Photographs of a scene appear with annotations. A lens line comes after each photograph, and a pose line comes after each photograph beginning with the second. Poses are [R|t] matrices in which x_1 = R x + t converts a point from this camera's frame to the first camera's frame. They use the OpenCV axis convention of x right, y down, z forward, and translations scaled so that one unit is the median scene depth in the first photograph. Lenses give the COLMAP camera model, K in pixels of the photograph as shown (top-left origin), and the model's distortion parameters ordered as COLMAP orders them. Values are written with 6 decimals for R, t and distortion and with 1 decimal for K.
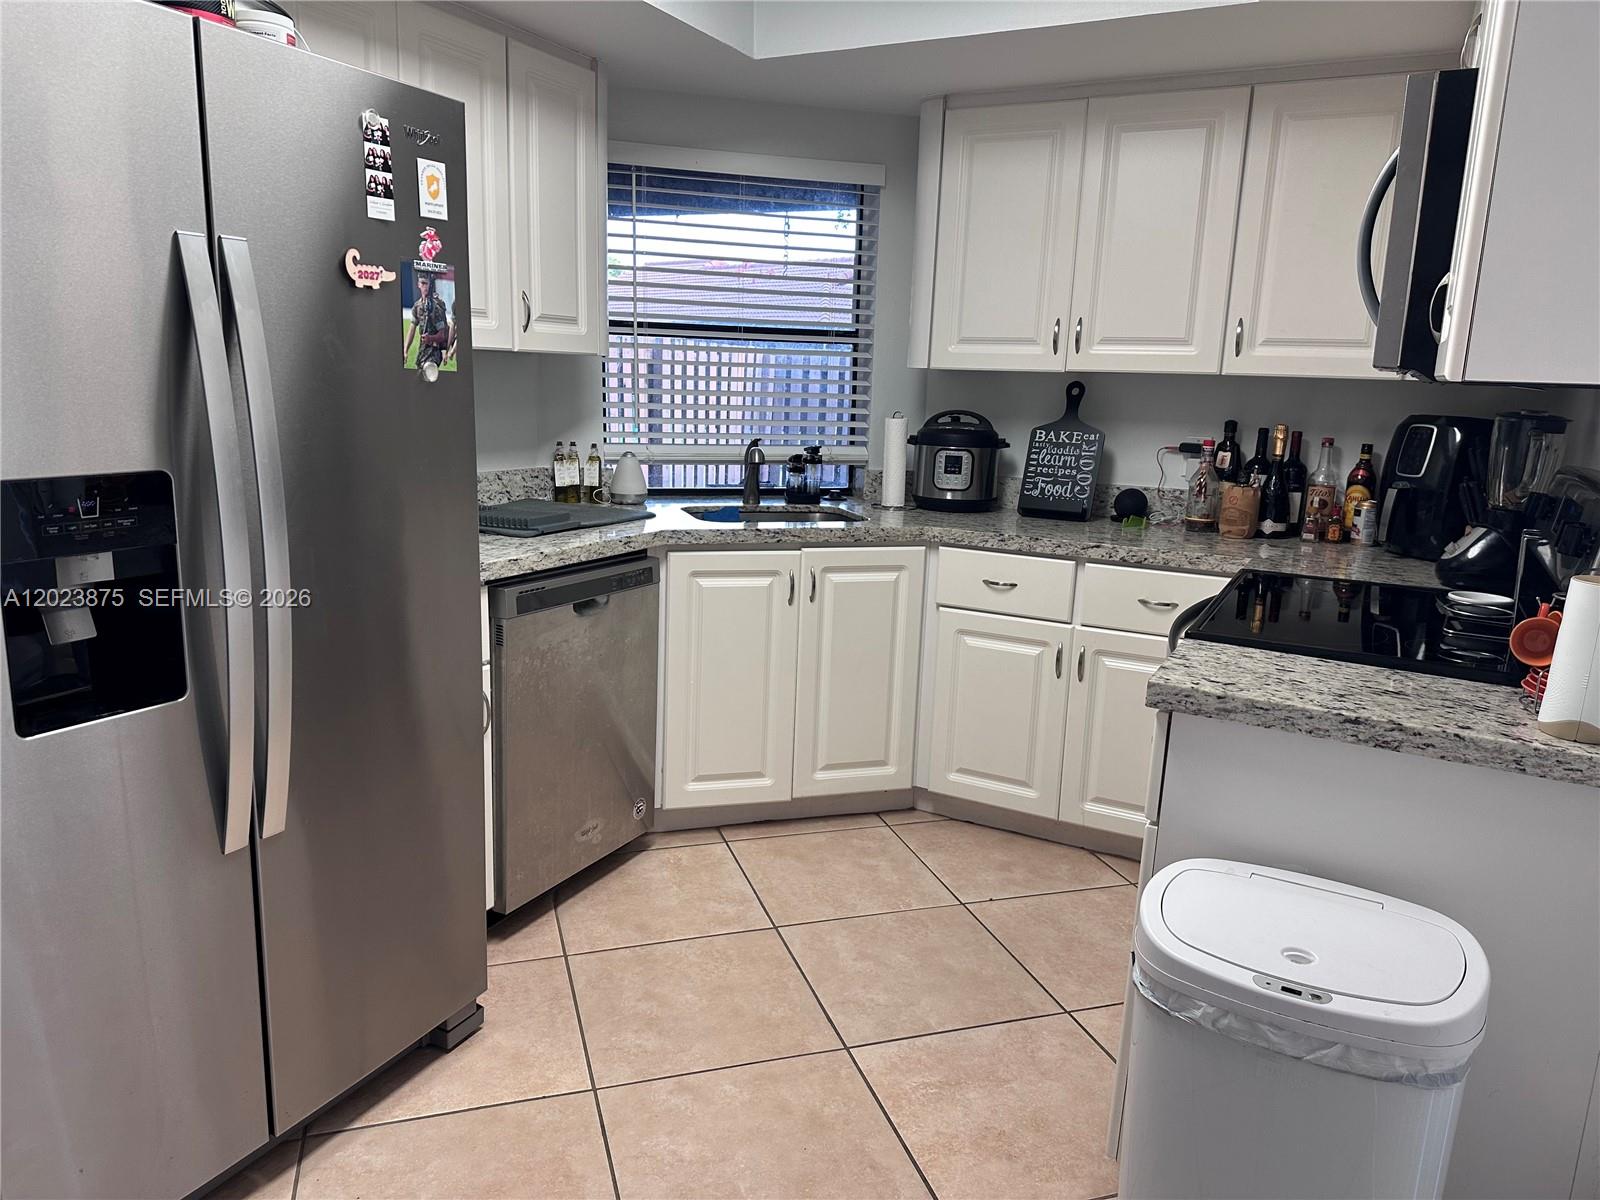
lens RADIAL K [[1115.9, 0, 788.1], [0, 1115.9, 604.7], [0, 0, 1]] dist [0.141526, -0.237713]
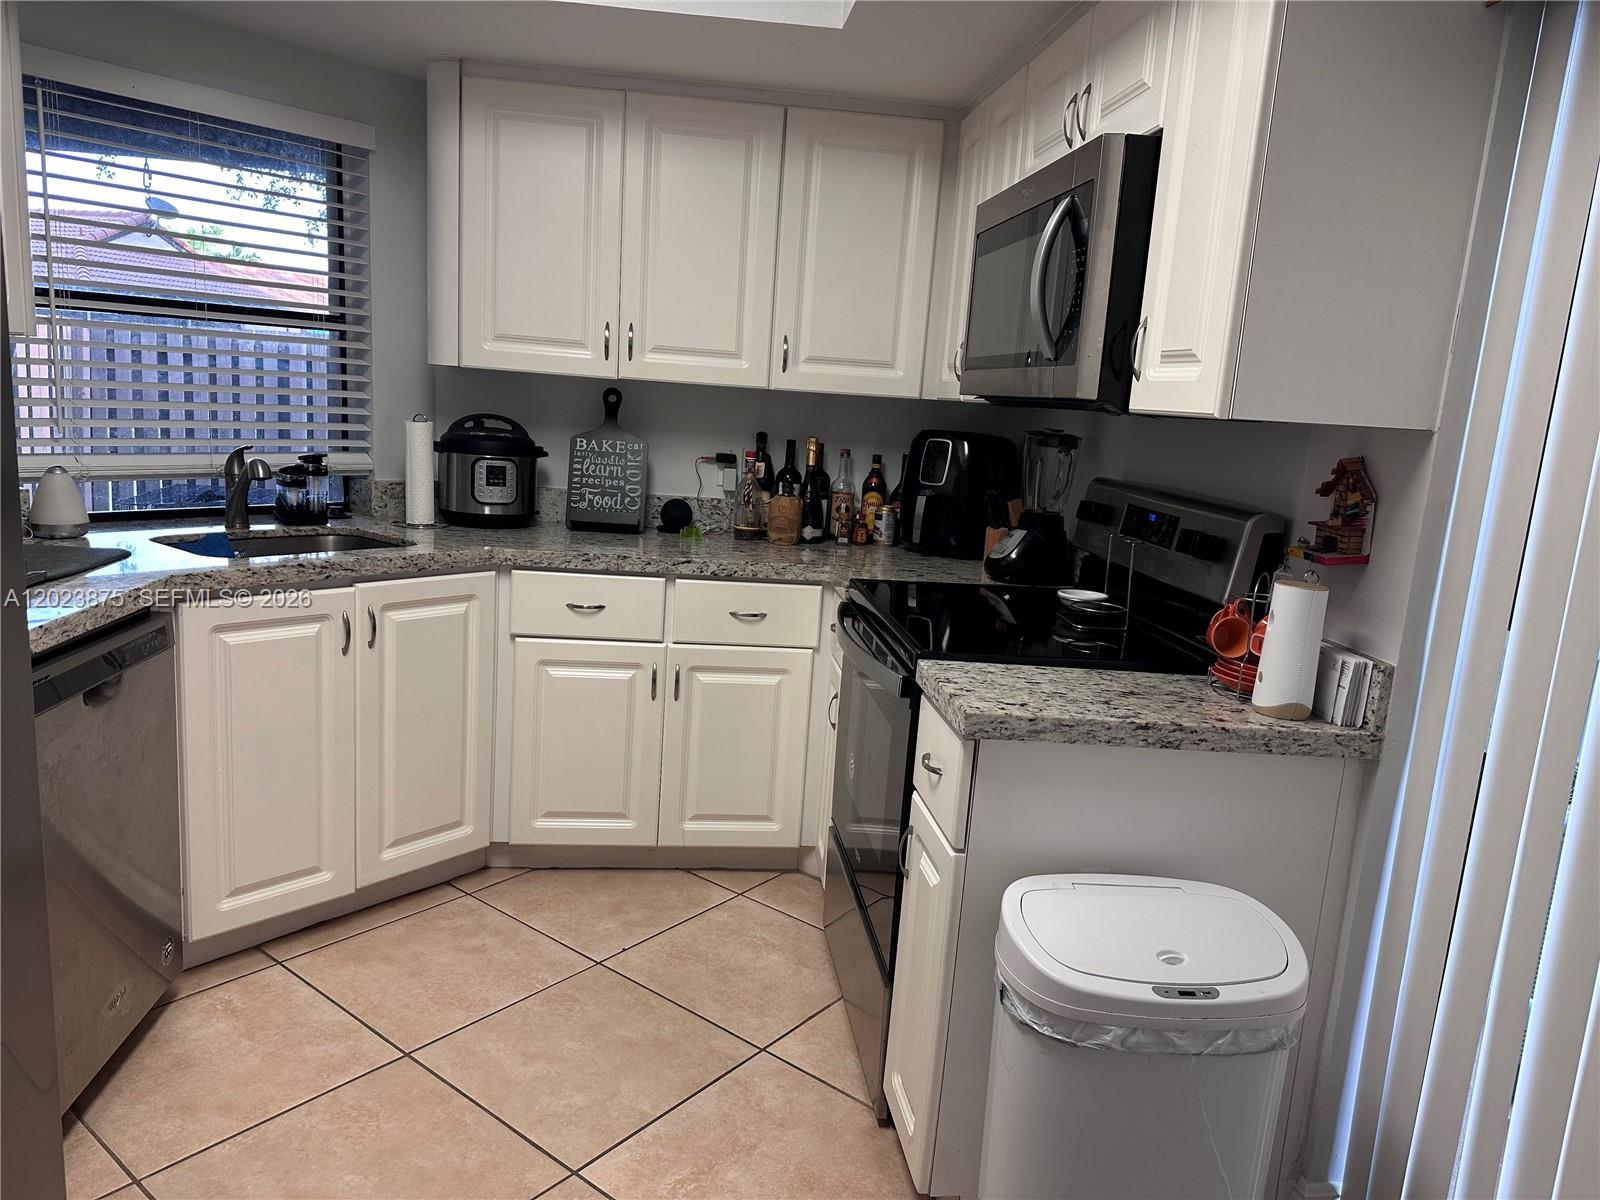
lens RADIAL K [[1115.9, 0, 788.1], [0, 1115.9, 604.7], [0, 0, 1]] dist [0.141526, -0.237713]
pose [[0.825733, -0.084061, 0.557763, -0.185974], [0.078310, 0.996341, 0.034226, -0.038454], [-0.558599, 0.015417, 0.829294, 0.138529]]
